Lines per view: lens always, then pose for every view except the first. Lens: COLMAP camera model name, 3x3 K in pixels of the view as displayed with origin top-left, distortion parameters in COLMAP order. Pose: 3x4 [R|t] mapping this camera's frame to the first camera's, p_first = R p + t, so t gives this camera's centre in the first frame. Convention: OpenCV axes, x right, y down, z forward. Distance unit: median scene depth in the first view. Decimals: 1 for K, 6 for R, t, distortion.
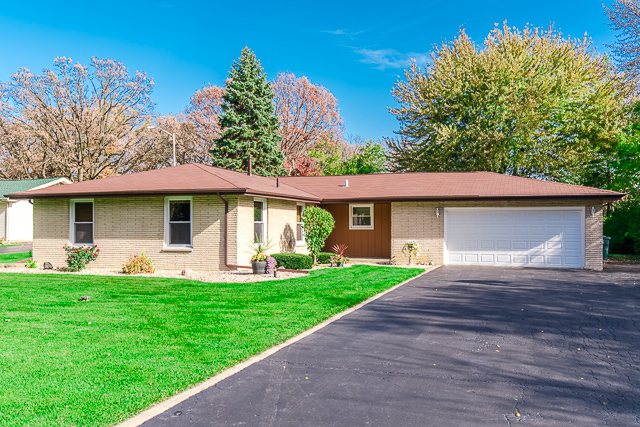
lens RADIAL K [[548.1, 0, 320.0], [0, 548.1, 213.5], [0, 0, 1]] dist [0.000559, -0.000019]
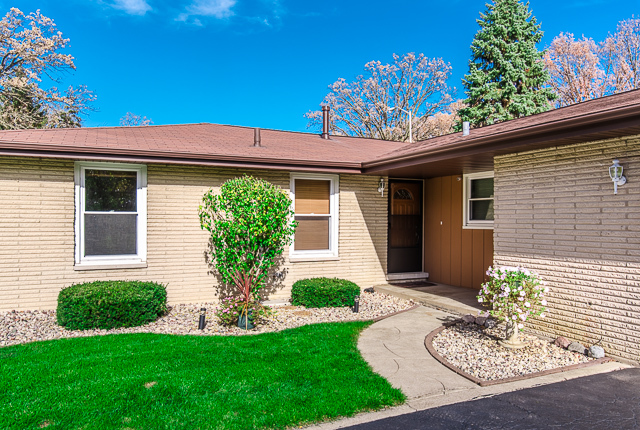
lens RADIAL K [[463.6, 0, 320.0], [0, 463.6, 215.0], [0, 0, 1]] dist [-0.001590, -0.000622]
pose [[0.691591, -0.002611, -0.722285, 0.249792], [0.010268, 0.999928, 0.006216, 0.013841], [0.722216, -0.011716, 0.691568, 0.644901]]
